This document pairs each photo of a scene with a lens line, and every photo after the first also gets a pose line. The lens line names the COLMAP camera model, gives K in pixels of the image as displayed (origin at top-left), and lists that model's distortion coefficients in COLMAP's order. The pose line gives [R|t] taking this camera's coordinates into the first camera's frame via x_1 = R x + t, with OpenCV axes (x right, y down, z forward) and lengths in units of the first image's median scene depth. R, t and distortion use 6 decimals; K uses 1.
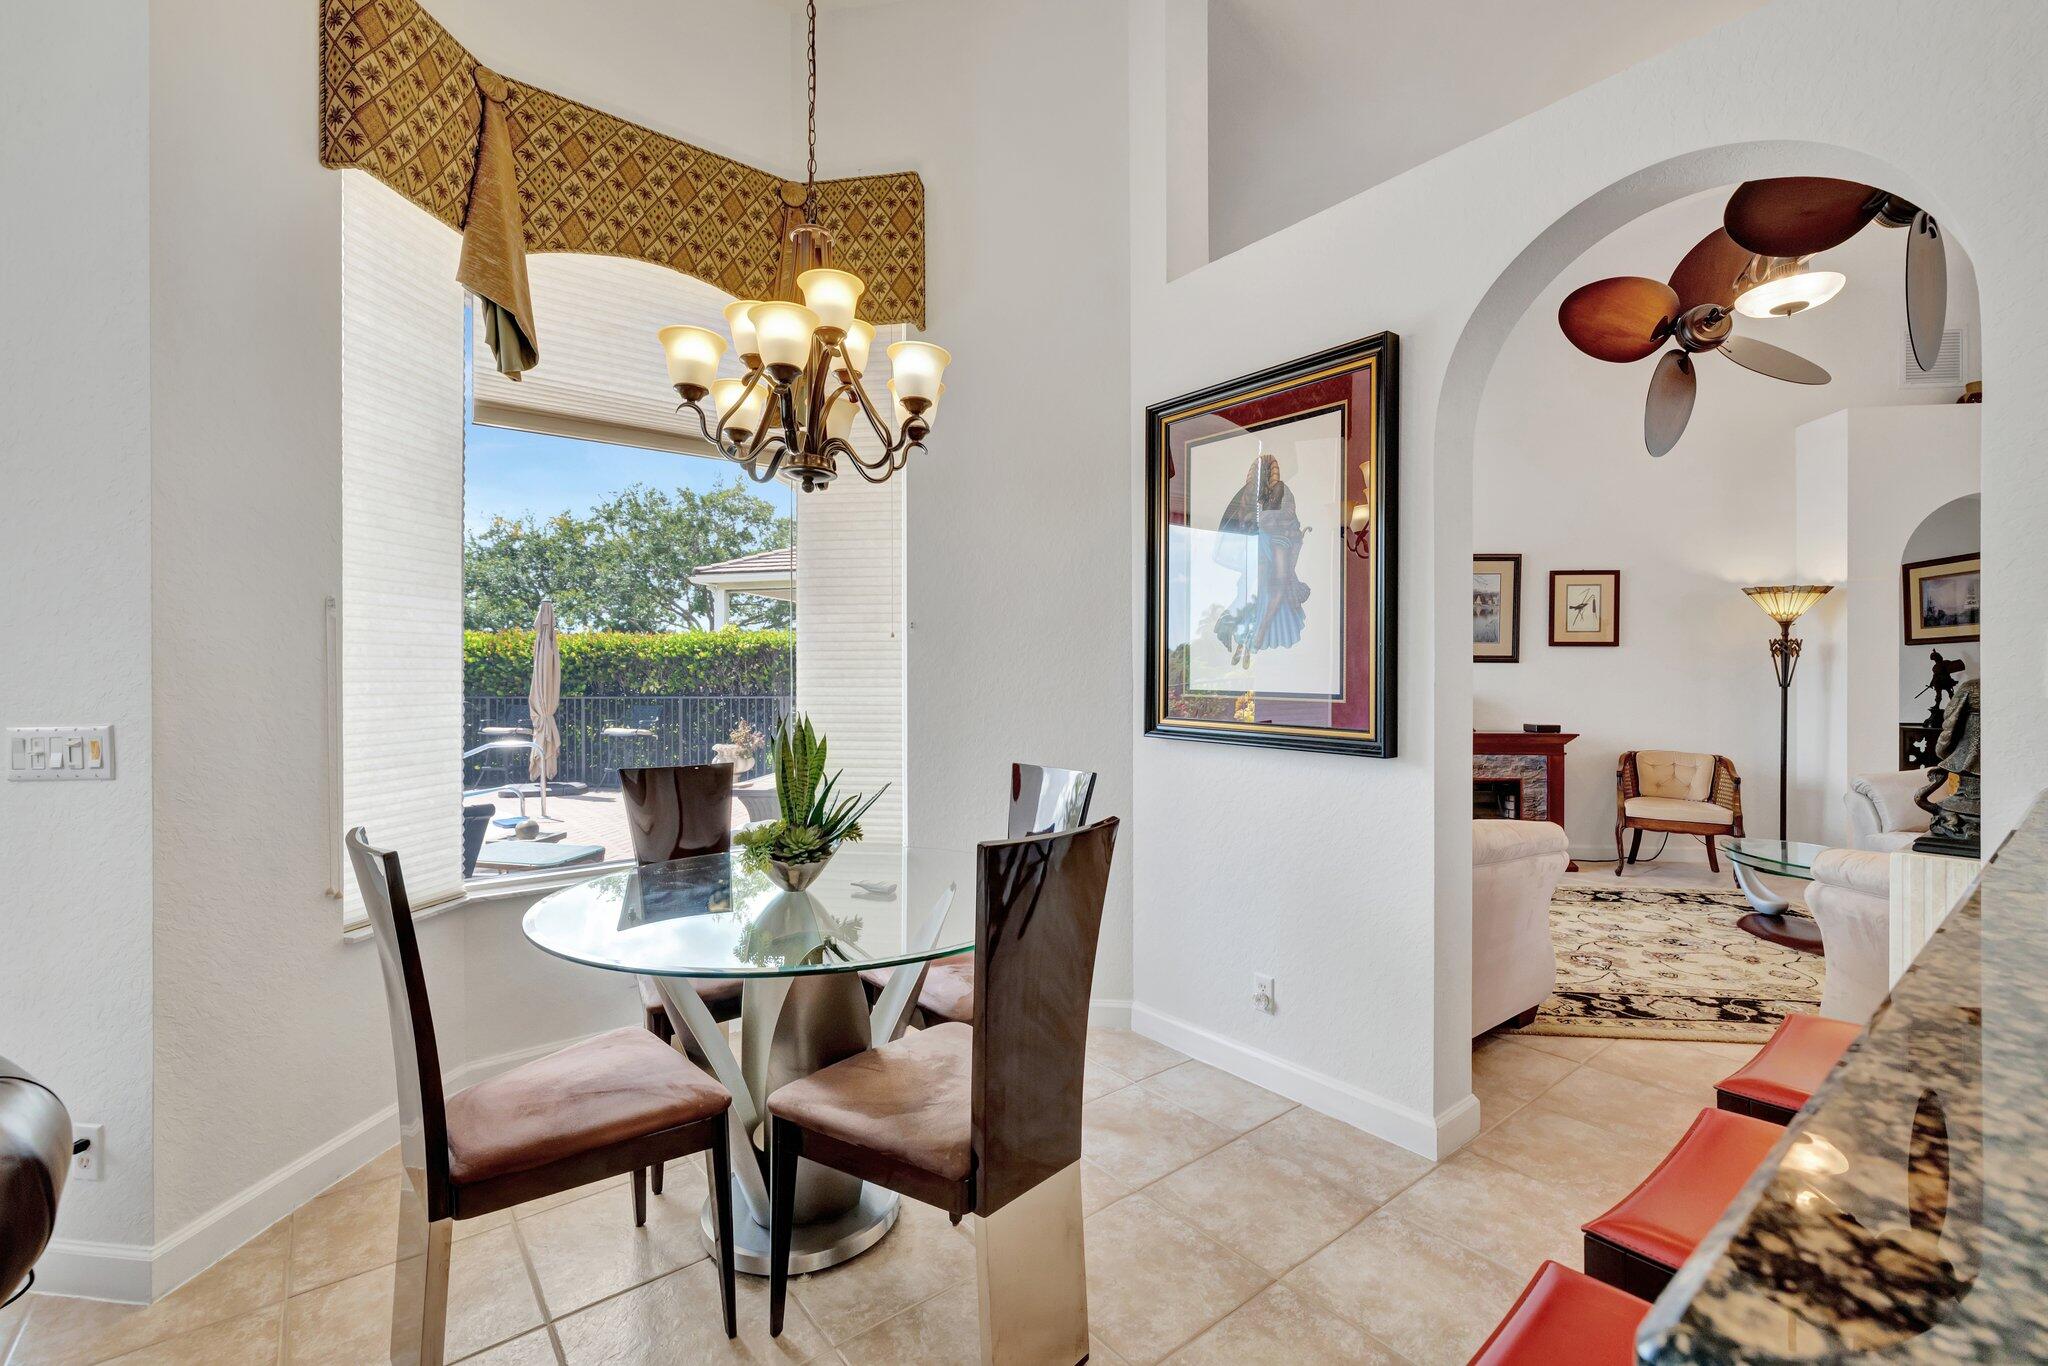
lens RADIAL K [[882.9, 0, 1017.6], [0, 882.9, 681.5], [0, 0, 1]] dist [-0.005653, 0.002097]
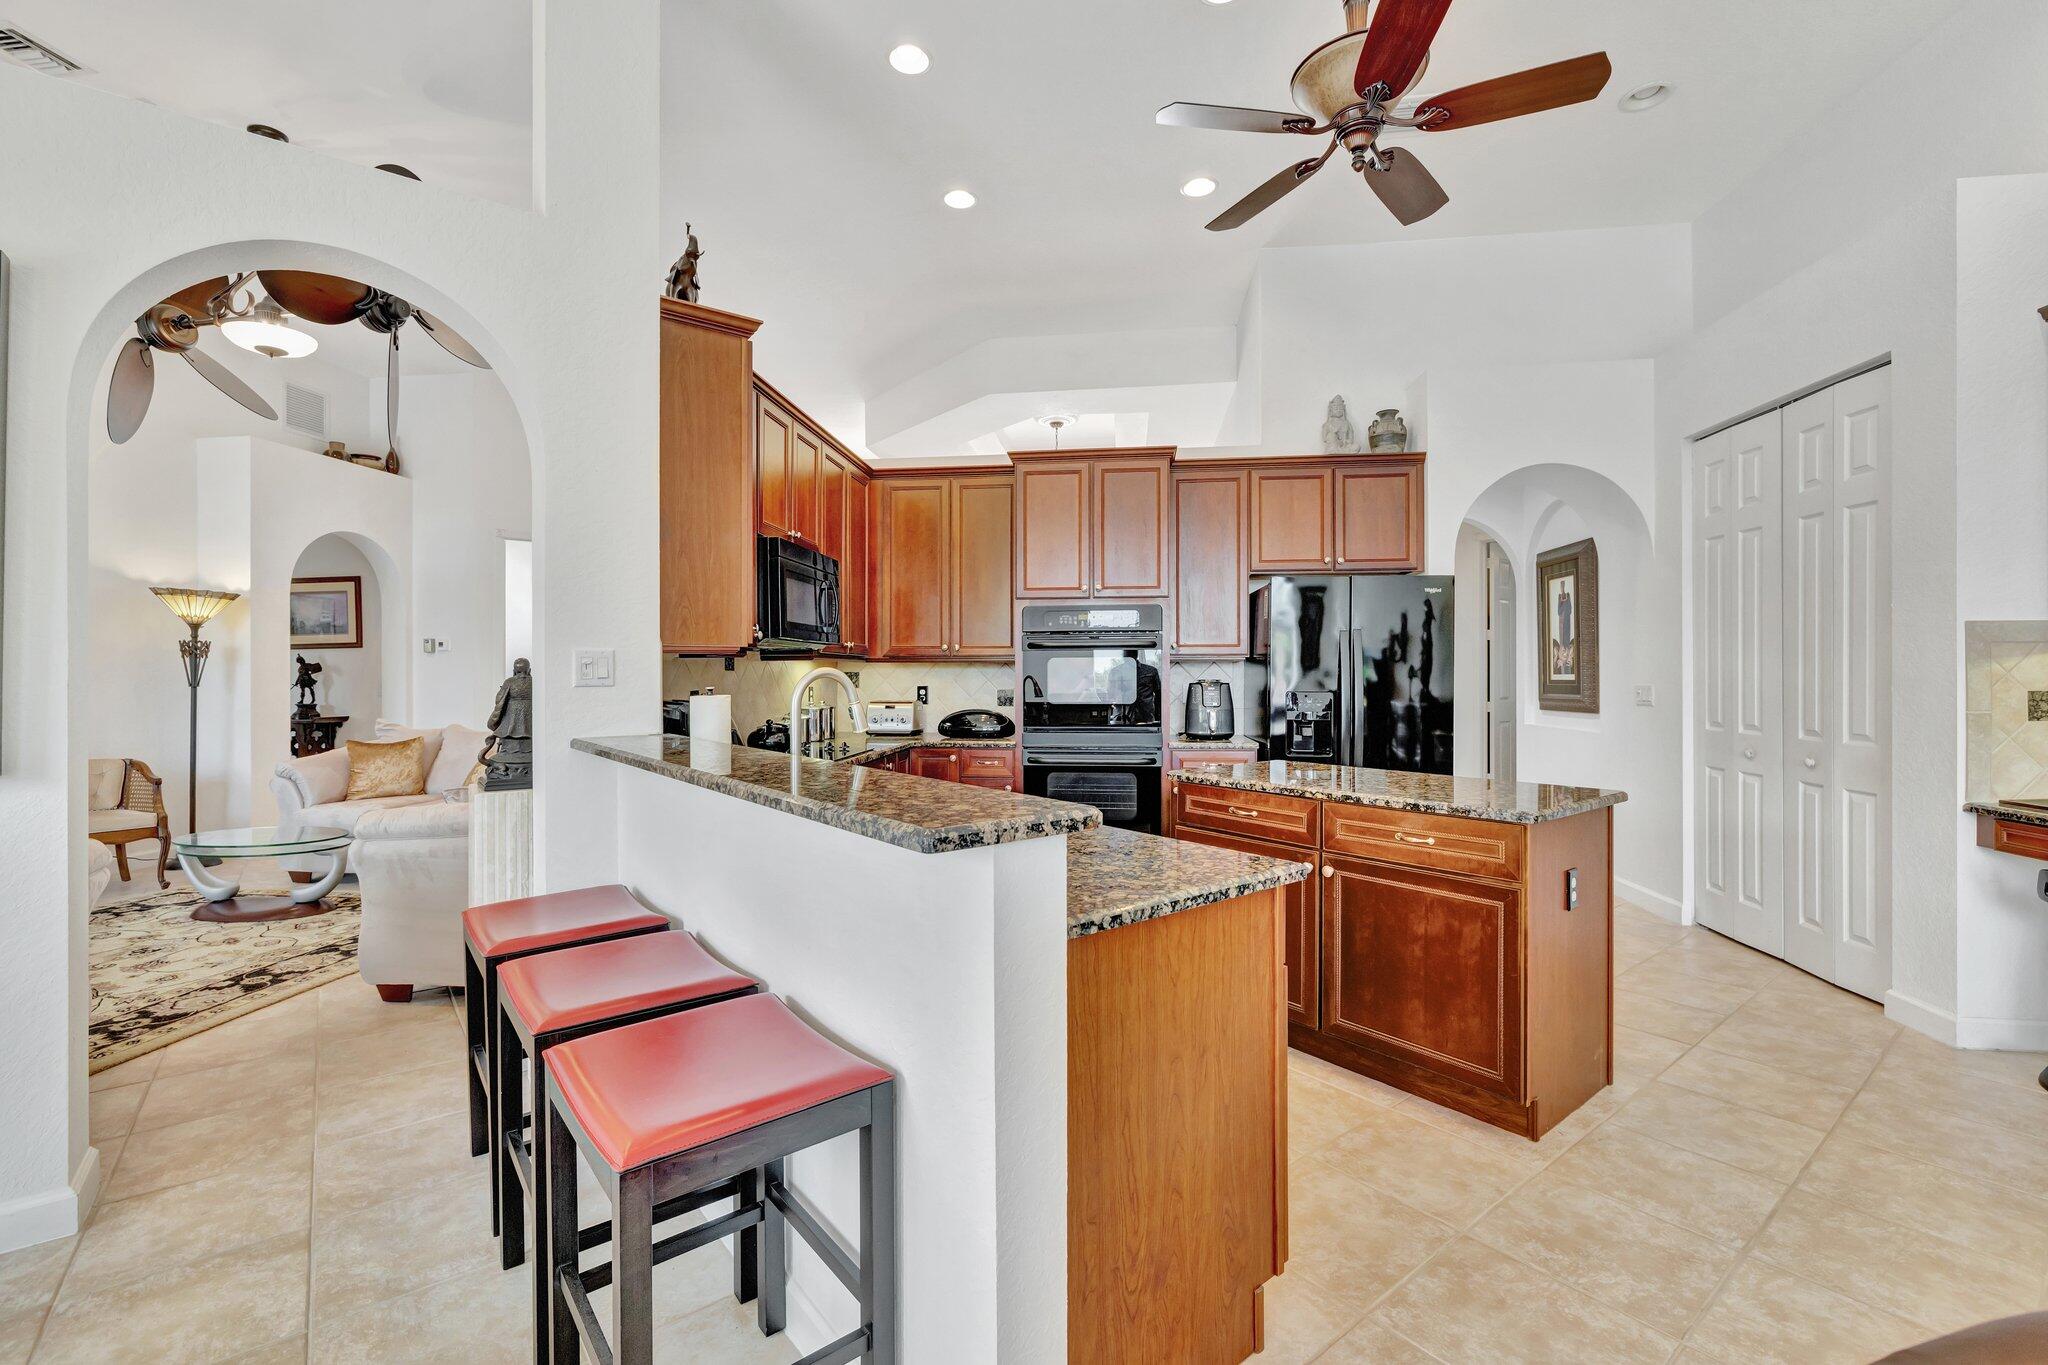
lens RADIAL K [[882.9, 0, 1013.3], [0, 882.9, 673.8], [0, 0, 1]] dist [-0.005653, 0.002097]
pose [[0.007527, 0.002532, 0.999968, -0.215124], [0.006748, 0.999974, -0.002583, 0.000281], [-0.999949, 0.006767, 0.007510, 0.035606]]
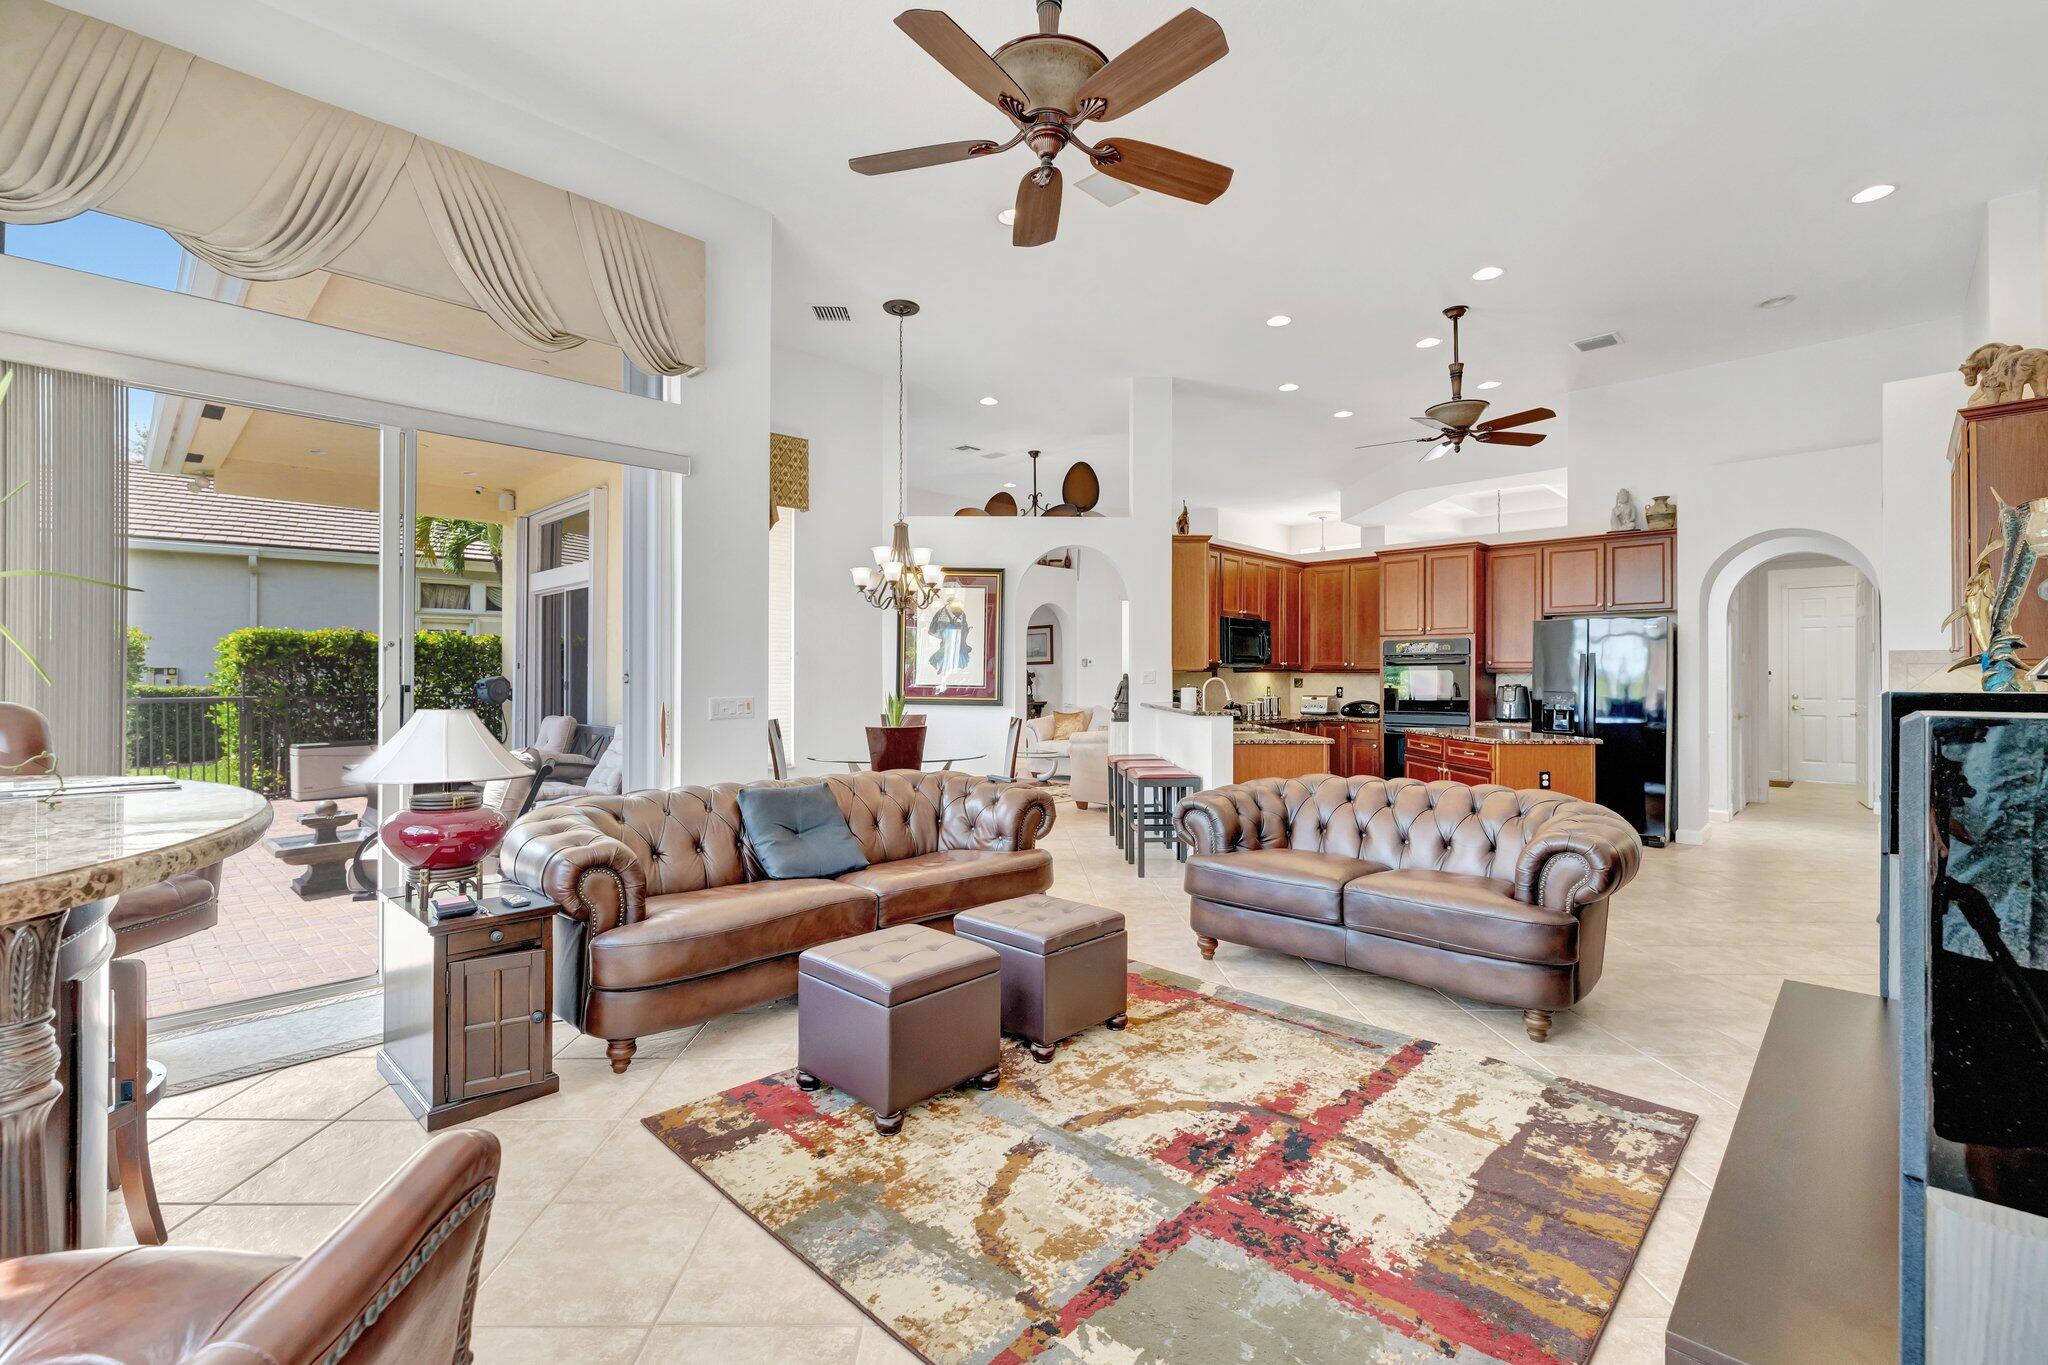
lens RADIAL K [[882.9, 0, 1010.2], [0, 882.9, 676.7], [0, 0, 1]] dist [-0.005653, 0.002097]
pose [[0.612319, 0.004995, 0.790595, -1.144766], [0.000855, 0.999975, -0.006980, 0.003348], [-0.790611, 0.004950, 0.612299, -0.519544]]
